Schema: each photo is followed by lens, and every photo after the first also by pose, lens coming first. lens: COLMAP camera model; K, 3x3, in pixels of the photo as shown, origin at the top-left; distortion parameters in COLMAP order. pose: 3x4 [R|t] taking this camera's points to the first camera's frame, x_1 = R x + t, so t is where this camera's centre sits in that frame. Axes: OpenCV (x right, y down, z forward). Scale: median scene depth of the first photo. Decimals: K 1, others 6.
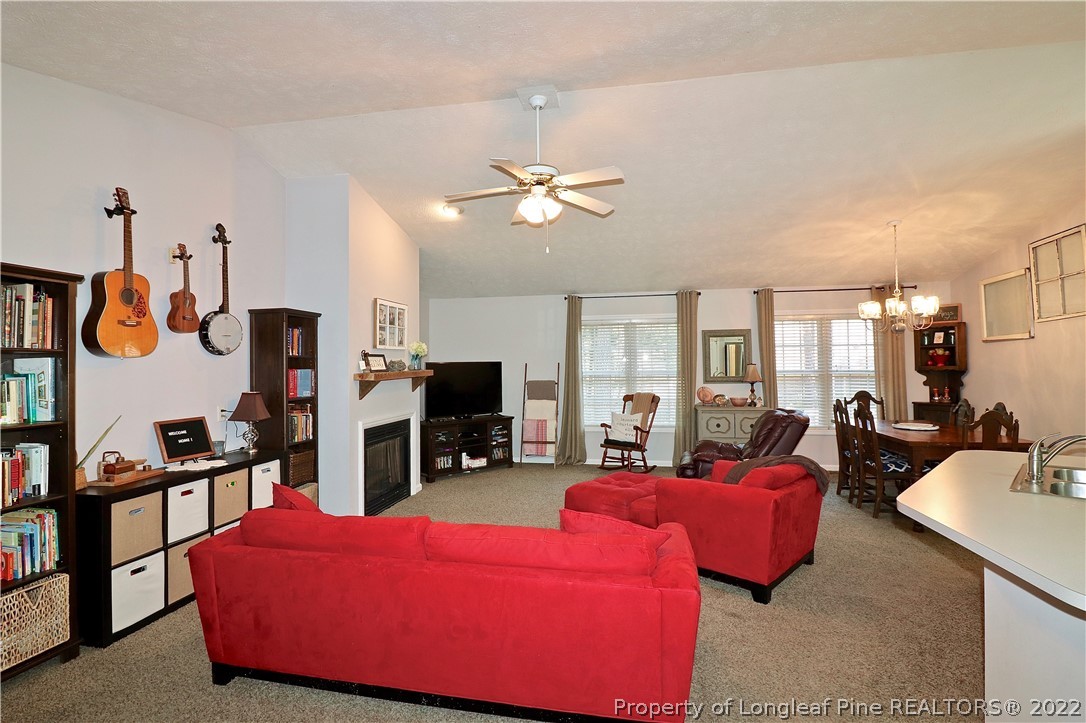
lens RADIAL K [[502.1, 0, 531.9], [0, 502.1, 351.6], [0, 0, 1]] dist [0.002714, -0.016232]
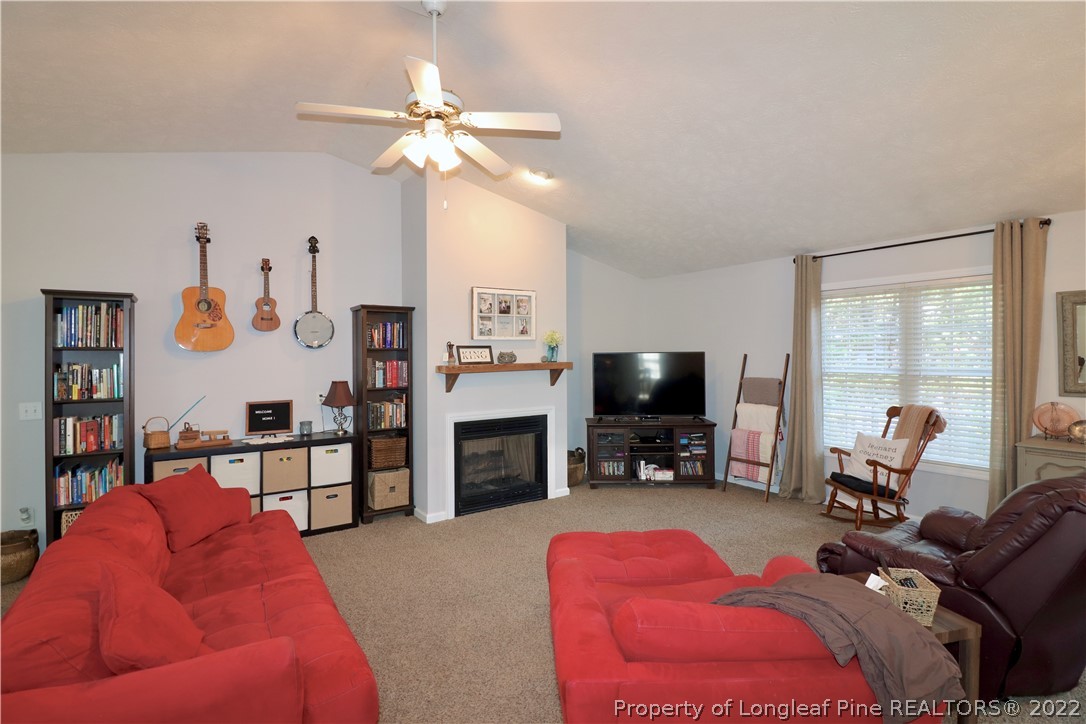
lens RADIAL K [[502.1, 0, 531.9], [0, 502.1, 352.1], [0, 0, 1]] dist [0.002714, -0.016232]
pose [[0.727095, 0.003390, -0.686528, 0.314481], [0.016220, 0.999624, 0.022115, -0.001268], [0.686345, -0.027215, 0.726767, 0.277760]]
